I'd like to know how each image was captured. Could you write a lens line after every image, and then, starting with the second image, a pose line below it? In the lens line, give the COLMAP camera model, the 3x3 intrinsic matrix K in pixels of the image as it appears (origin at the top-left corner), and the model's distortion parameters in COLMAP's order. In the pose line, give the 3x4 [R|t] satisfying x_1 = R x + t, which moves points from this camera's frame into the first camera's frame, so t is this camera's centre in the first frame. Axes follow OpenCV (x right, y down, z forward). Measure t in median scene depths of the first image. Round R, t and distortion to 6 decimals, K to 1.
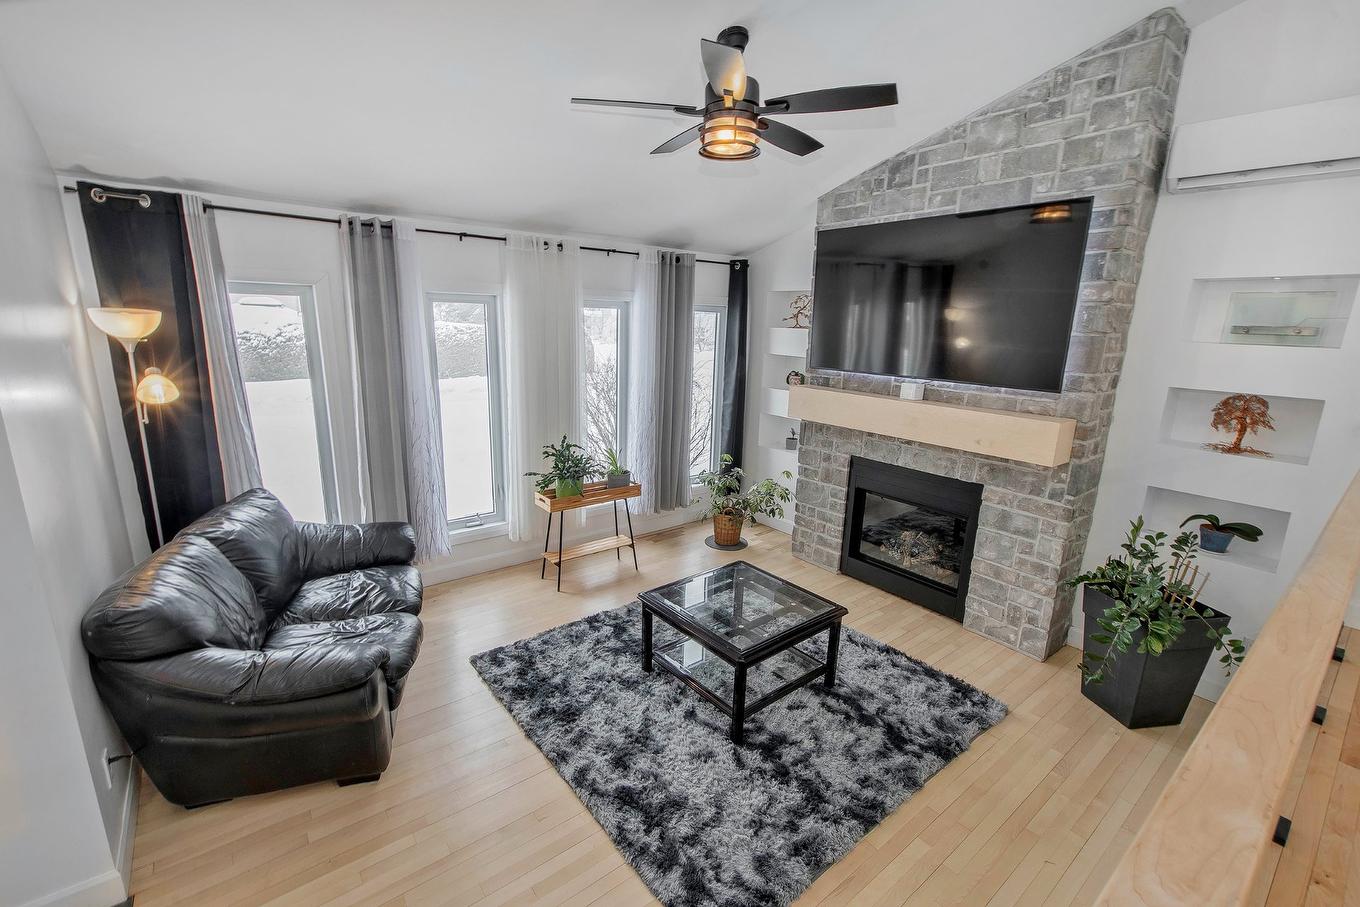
lens RADIAL K [[588.1, 0, 670.5], [0, 588.1, 459.2], [0, 0, 1]] dist [-0.000118, -0.000432]
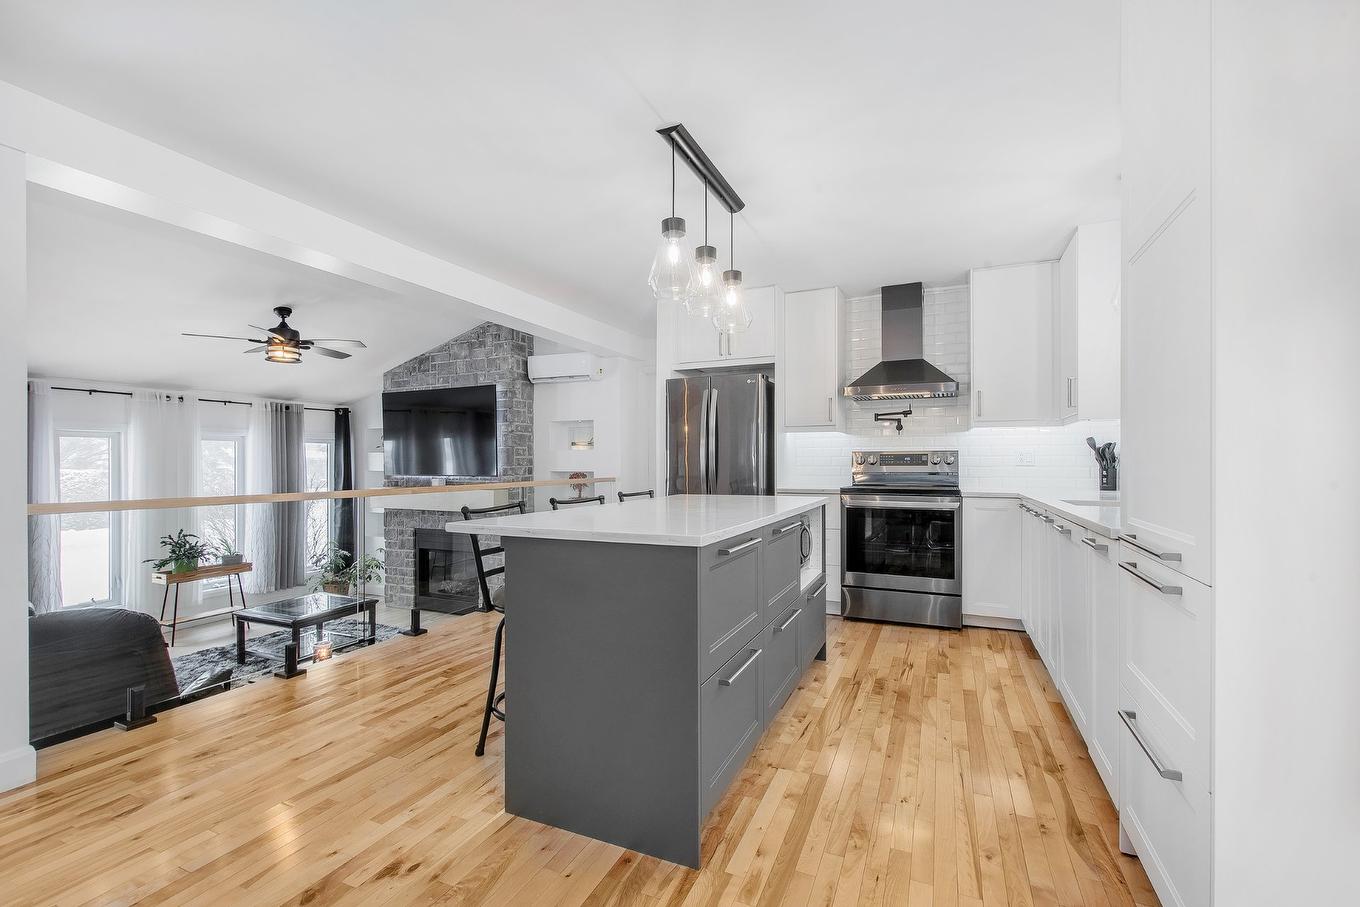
lens RADIAL K [[588.1, 0, 678.2], [0, 588.1, 460.4], [0, 0, 1]] dist [-0.000118, -0.000432]
pose [[0.878891, -0.029663, 0.476100, 0.220331], [0.137068, 0.971679, -0.192492, 0.261135], [-0.456907, 0.234438, 0.858065, -0.865627]]
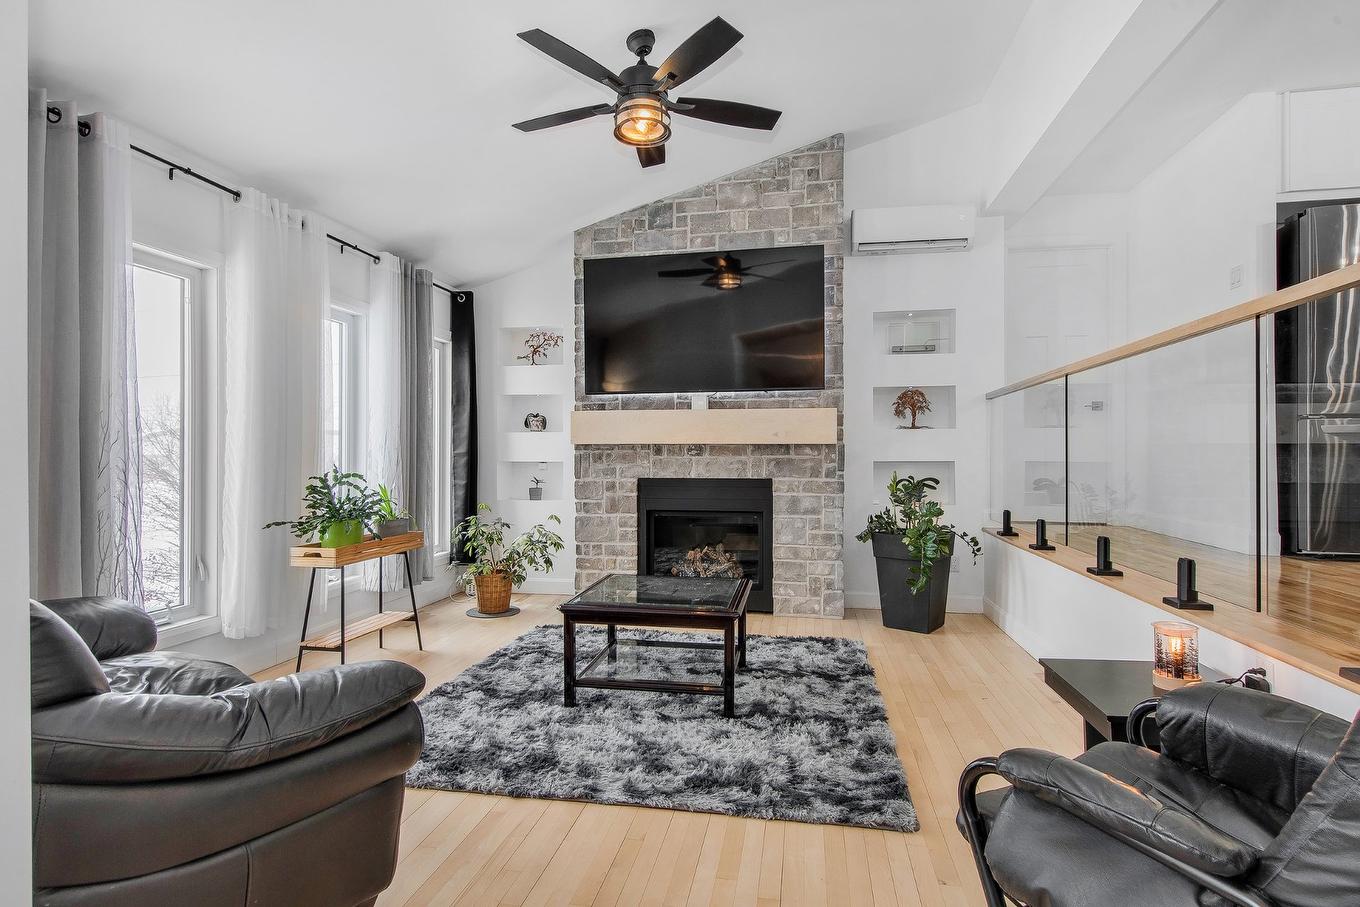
lens RADIAL K [[680.9, 0, 681.9], [0, 680.9, 448.5], [0, 0, 1]] dist [-0.007884, 0.001140]
pose [[0.748883, -0.020343, 0.662390, -0.471127], [0.172257, 0.971147, -0.164925, 0.174420], [-0.639924, 0.237611, 0.730779, 0.131587]]
